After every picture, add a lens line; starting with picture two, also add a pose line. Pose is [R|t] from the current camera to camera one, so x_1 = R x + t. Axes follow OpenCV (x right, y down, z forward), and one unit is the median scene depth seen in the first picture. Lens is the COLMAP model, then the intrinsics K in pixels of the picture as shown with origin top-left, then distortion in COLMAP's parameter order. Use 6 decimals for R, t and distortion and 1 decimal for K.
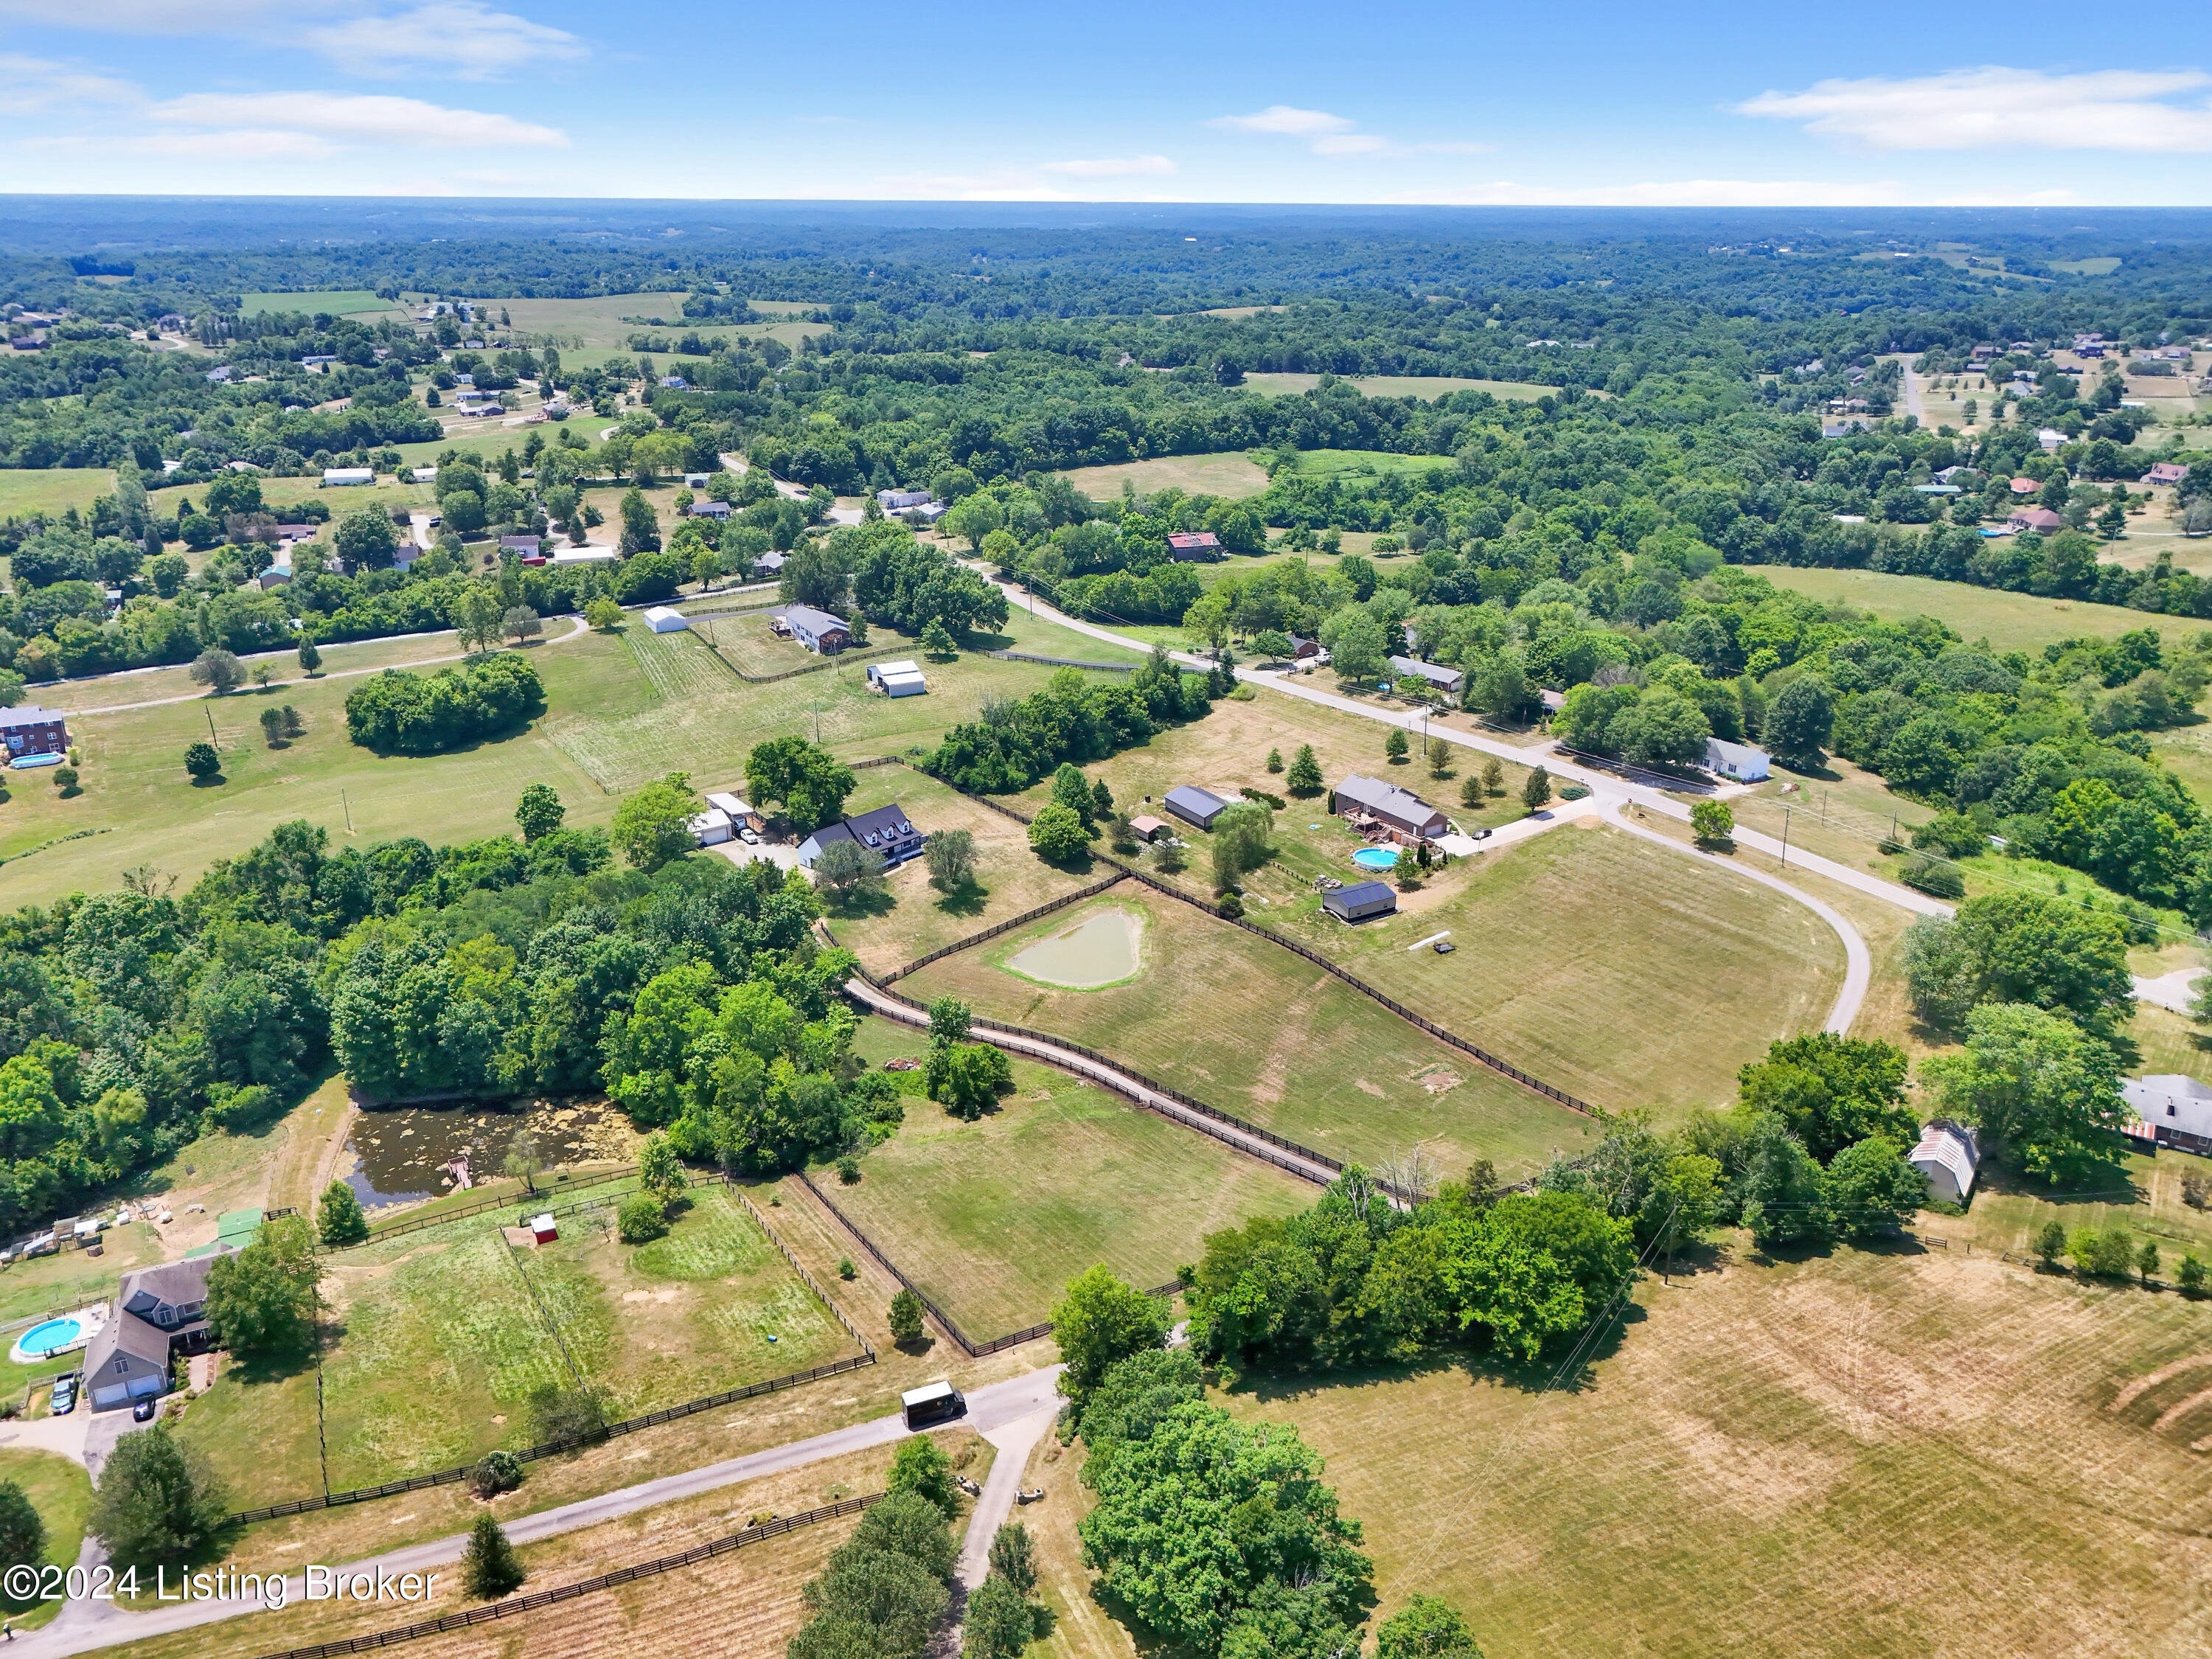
lens RADIAL K [[1610.9, 0, 1100.8], [0, 1610.9, 832.1], [0, 0, 1]] dist [0.053813, -0.033441]
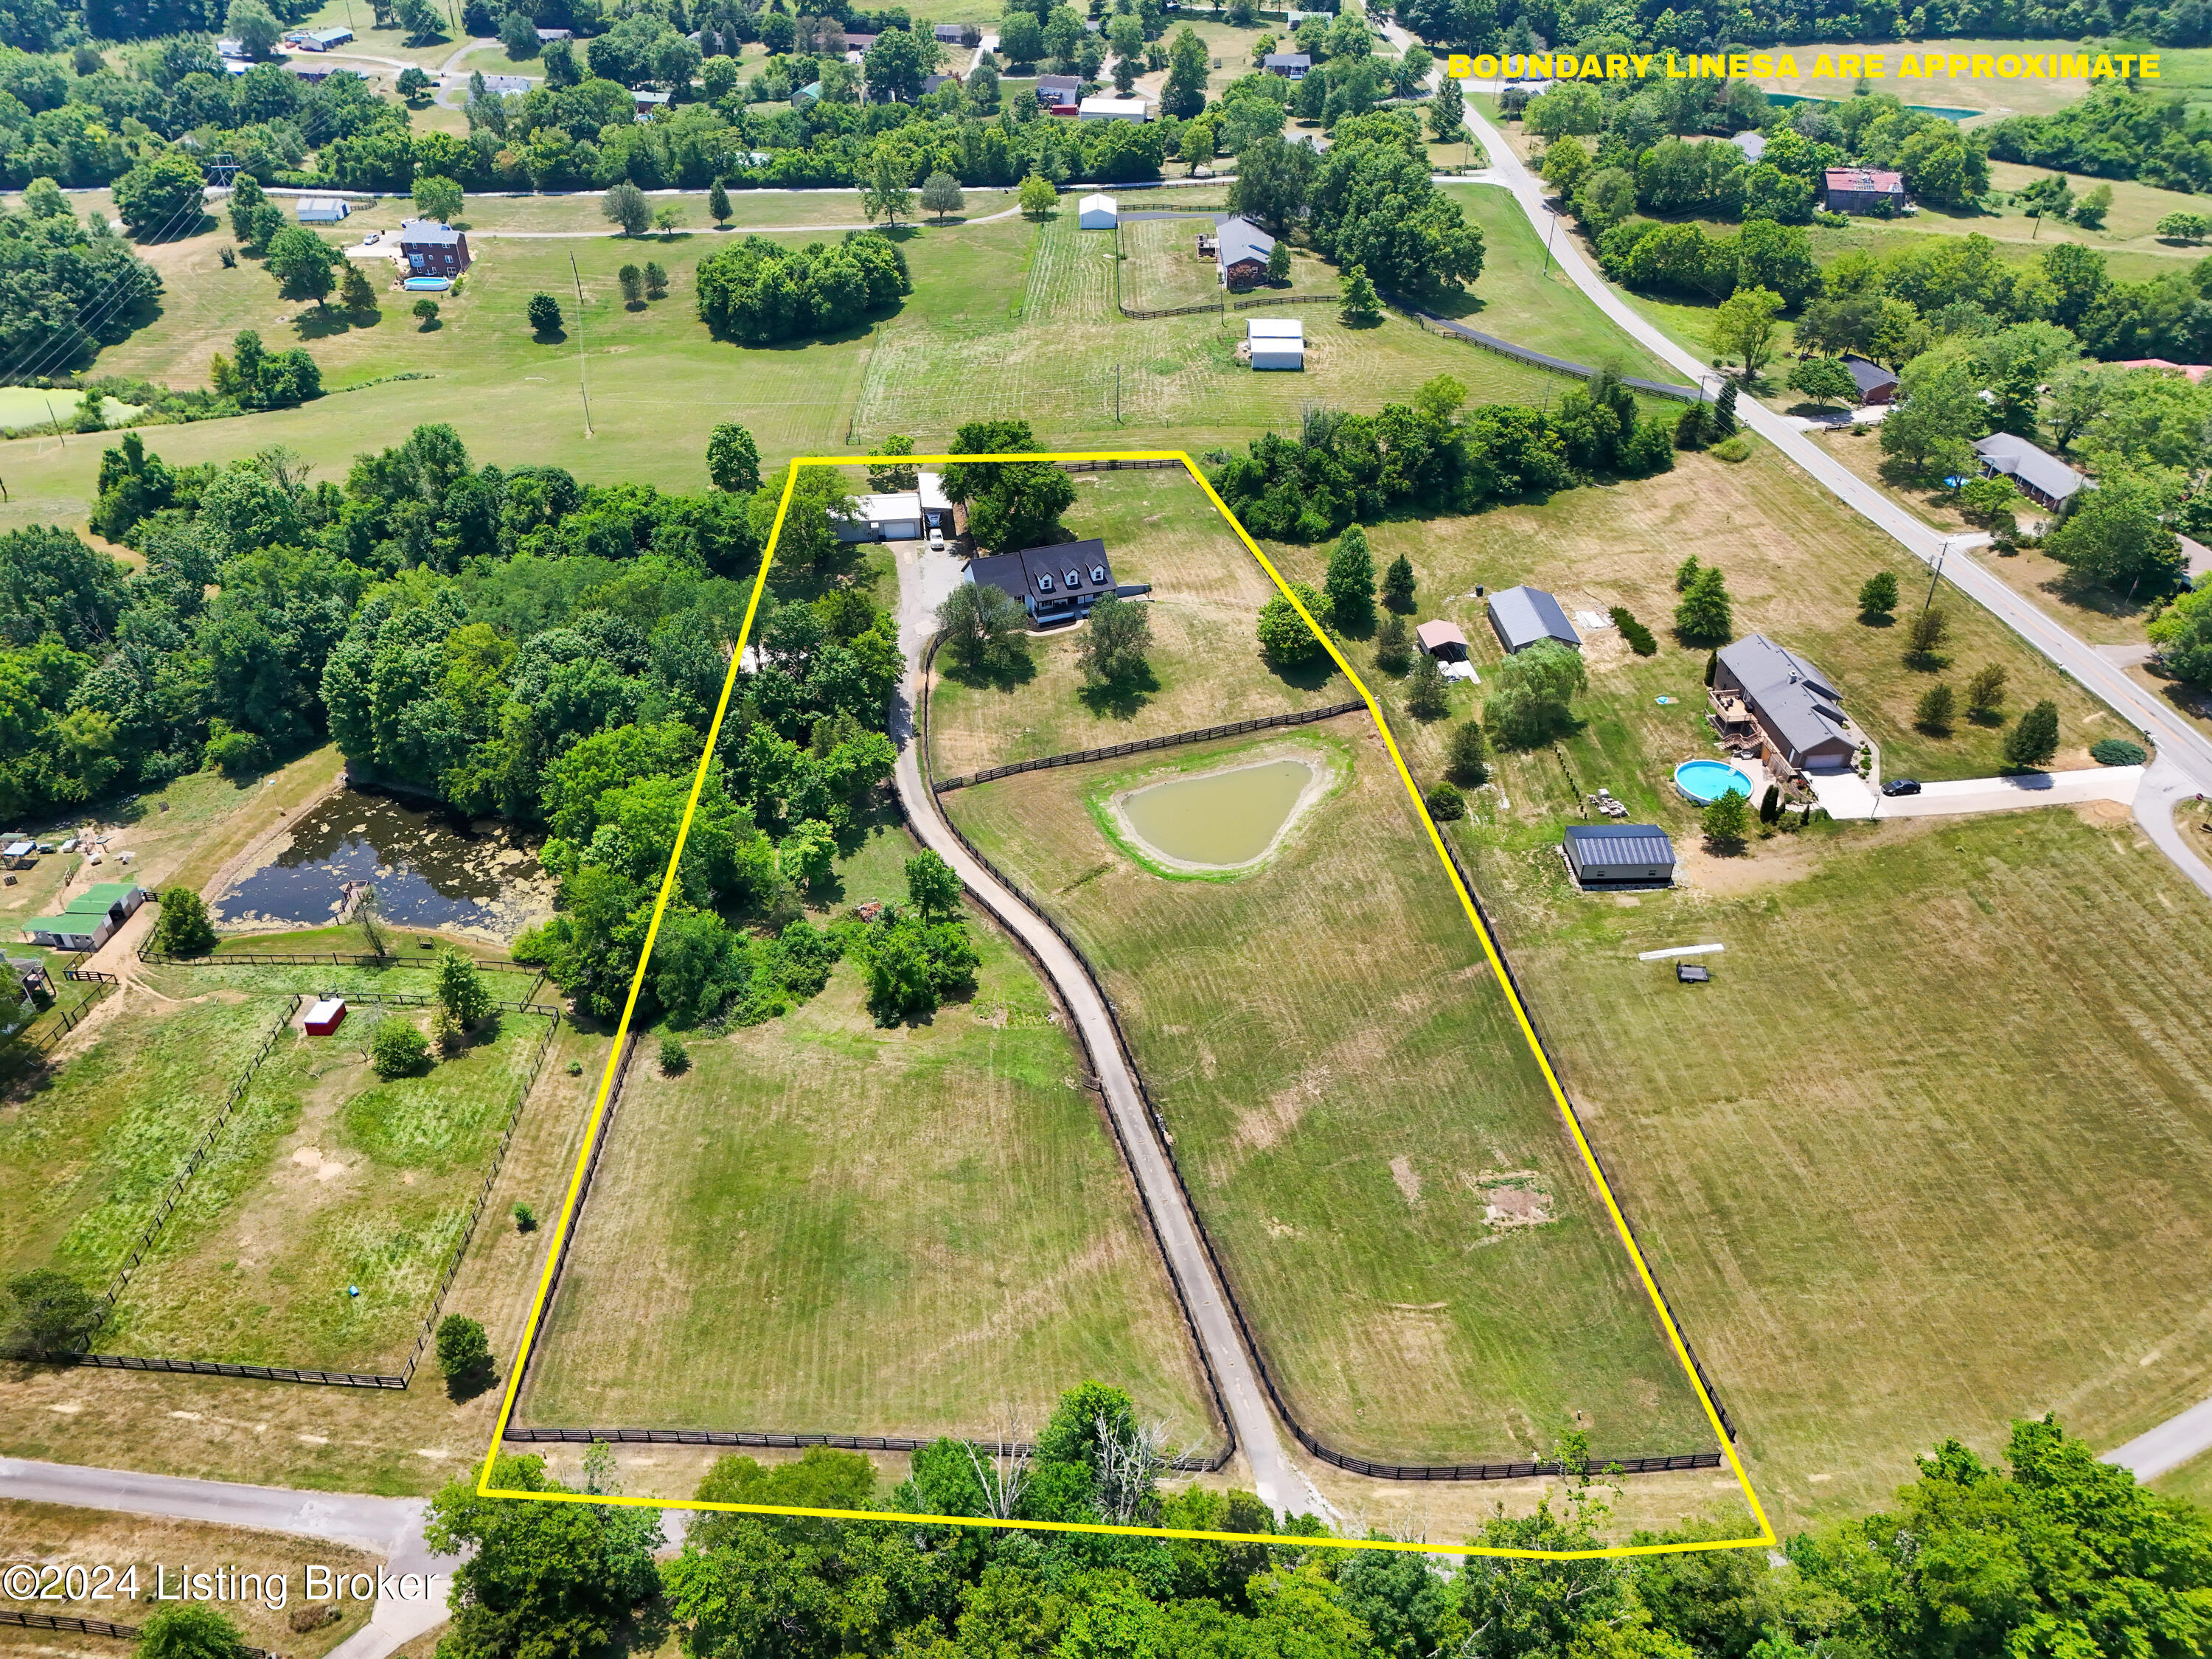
lens RADIAL K [[1610.9, 0, 1012.8], [0, 1610.9, 911.6], [0, 0, 1]] dist [0.053813, -0.033441]
pose [[0.881499, 0.298346, -0.365991, 0.153817], [-0.180748, 0.929265, 0.322175, -0.083463], [0.436222, -0.217845, 0.873072, 0.244722]]
